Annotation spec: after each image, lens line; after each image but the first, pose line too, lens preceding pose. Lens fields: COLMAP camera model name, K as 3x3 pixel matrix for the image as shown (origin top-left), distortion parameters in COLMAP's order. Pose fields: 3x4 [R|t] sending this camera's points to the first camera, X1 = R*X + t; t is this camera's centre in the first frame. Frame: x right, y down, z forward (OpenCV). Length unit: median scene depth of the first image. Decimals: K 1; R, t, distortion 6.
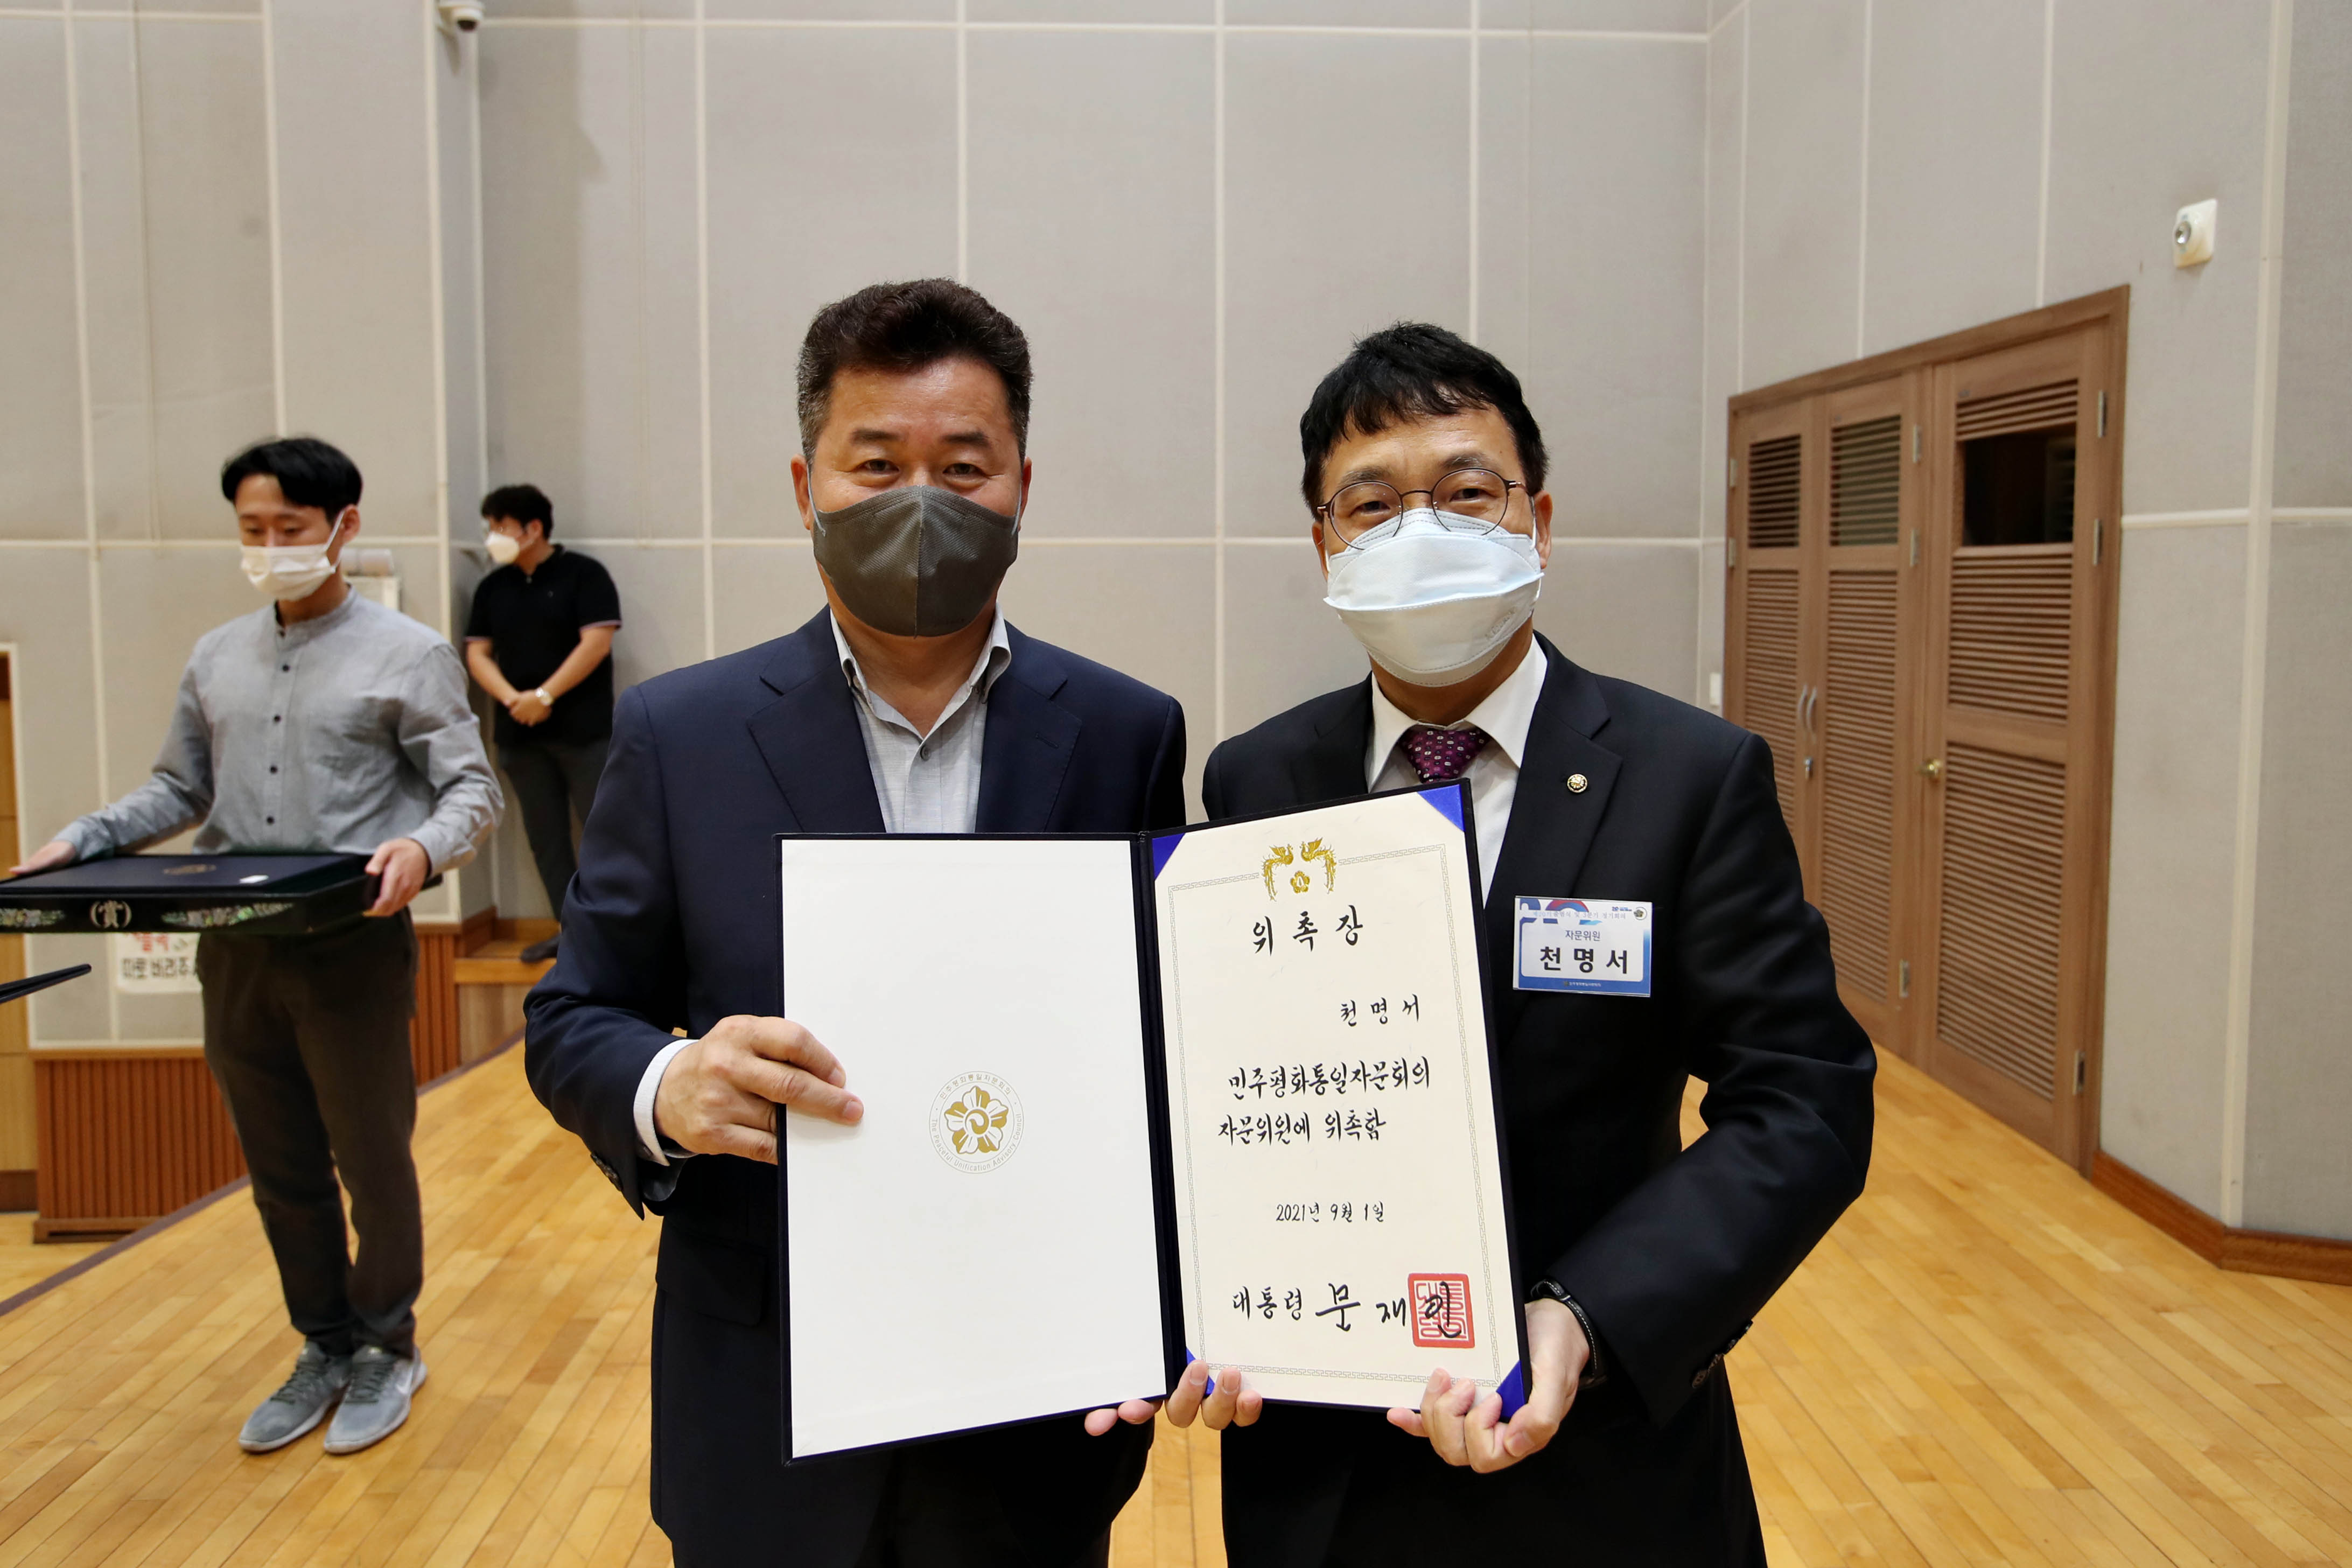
lens RADIAL K [[1560.6, 0, 1189.8], [0, 1560.6, 661.9], [0, 0, 1]] dist [-0.006249, 0.003255]
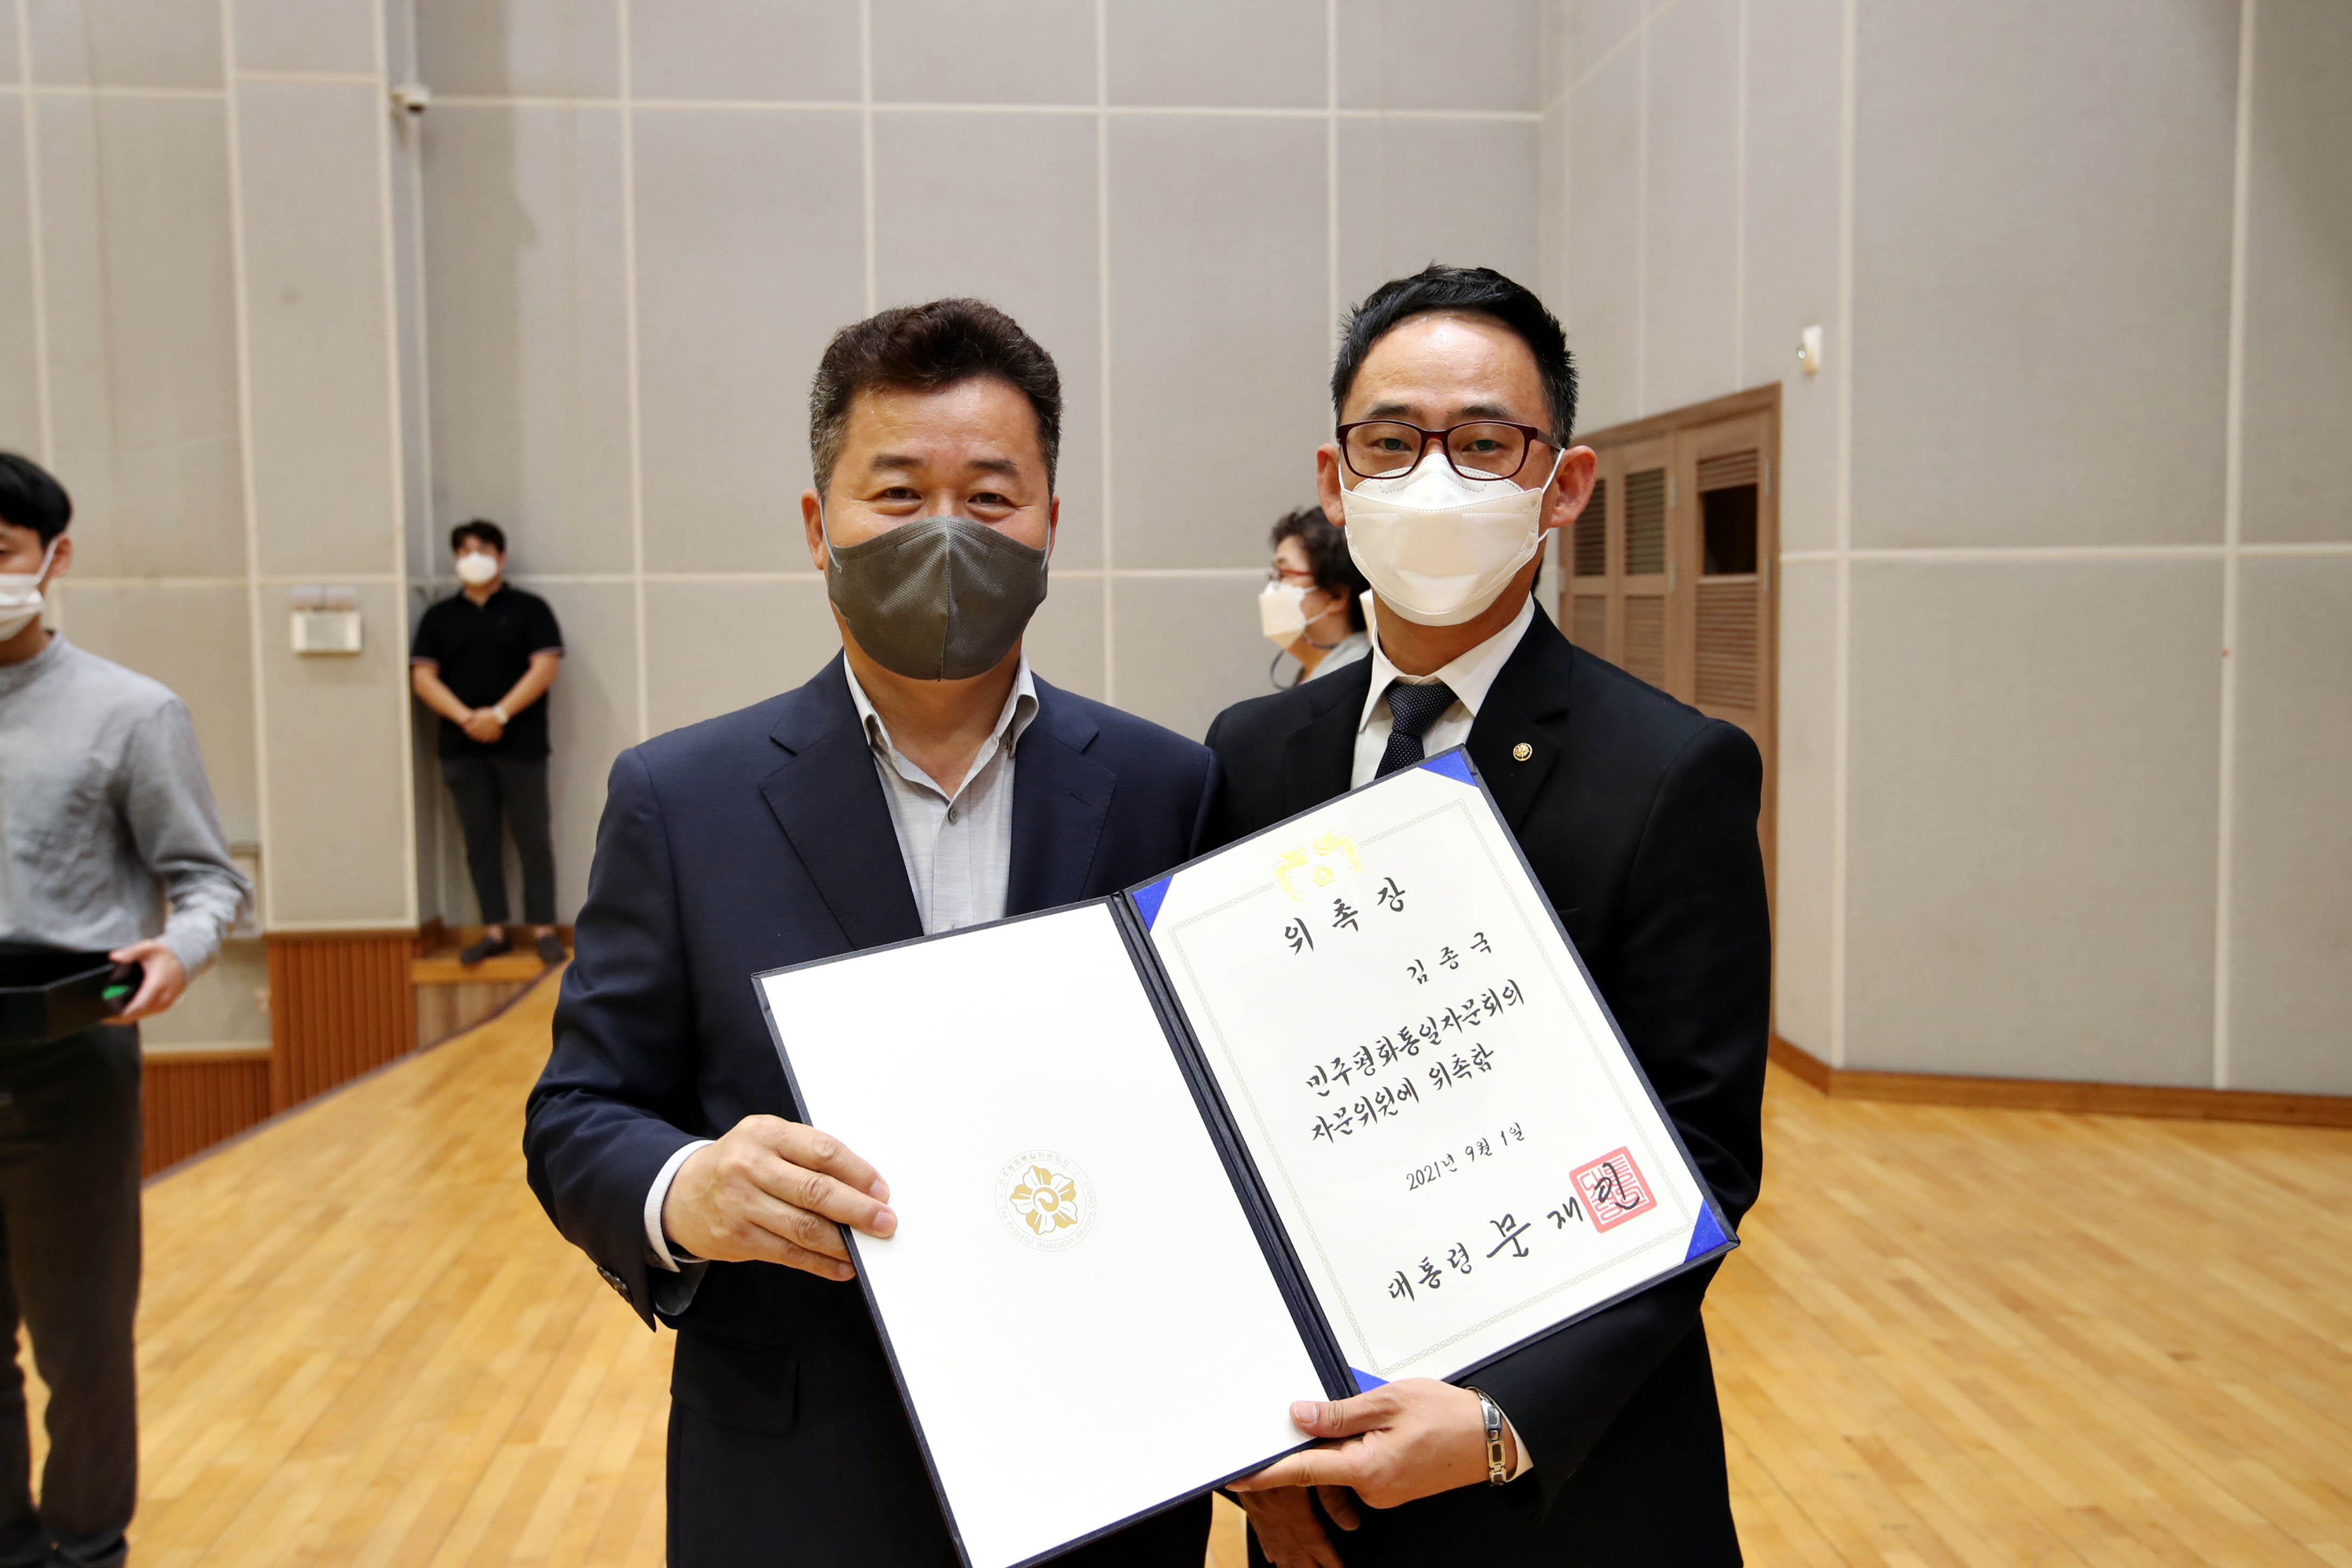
lens RADIAL K [[2027.7, 0, 1194.4], [0, 2027.7, 717.5], [0, 0, 1]] dist [0.010861, 0.044347]
pose [[0.999067, -0.011352, 0.041659, 0.019925], [0.011219, 0.999931, 0.003425, 0.021185], [-0.041695, -0.002955, 0.999126, -0.449141]]
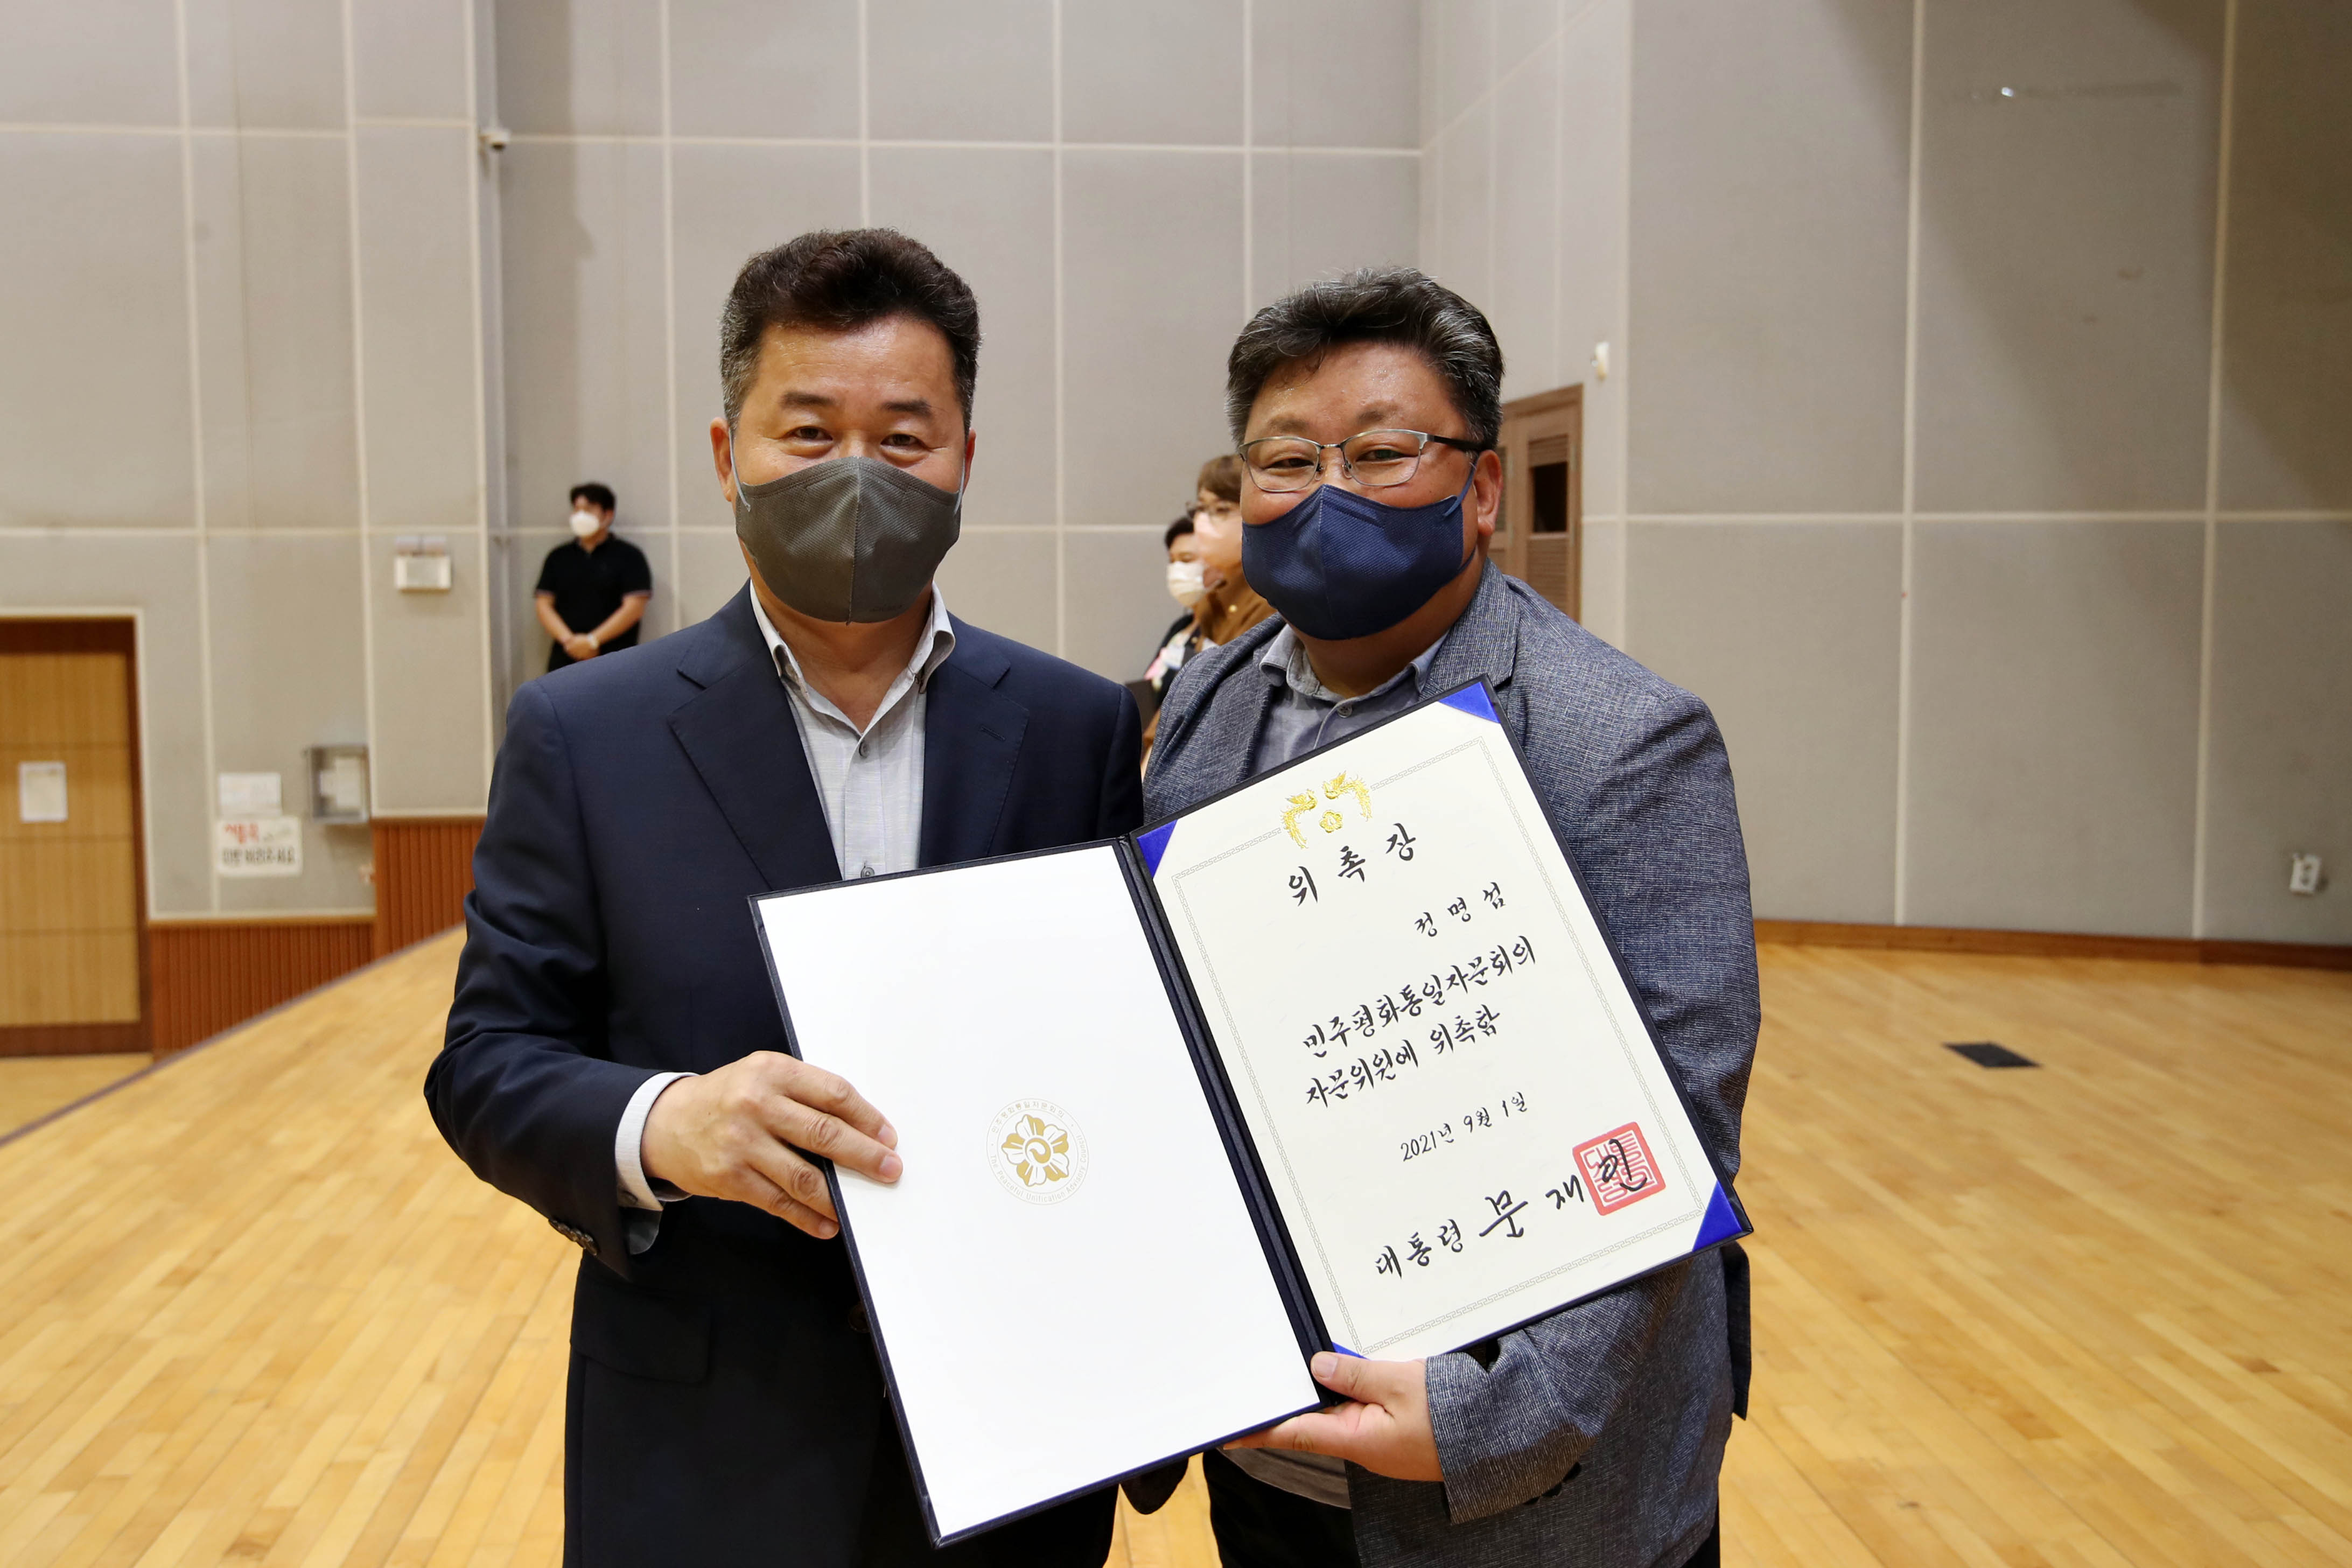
lens RADIAL K [[2040.4, 0, 1154.2], [0, 2040.4, 689.6], [0, 0, 1]] dist [0.001899, 0.015678]
pose [[0.999063, -0.005987, 0.042871, 0.024401], [0.005475, 0.999912, 0.012059, 0.041619], [-0.042939, -0.011813, 0.999008, -0.774930]]
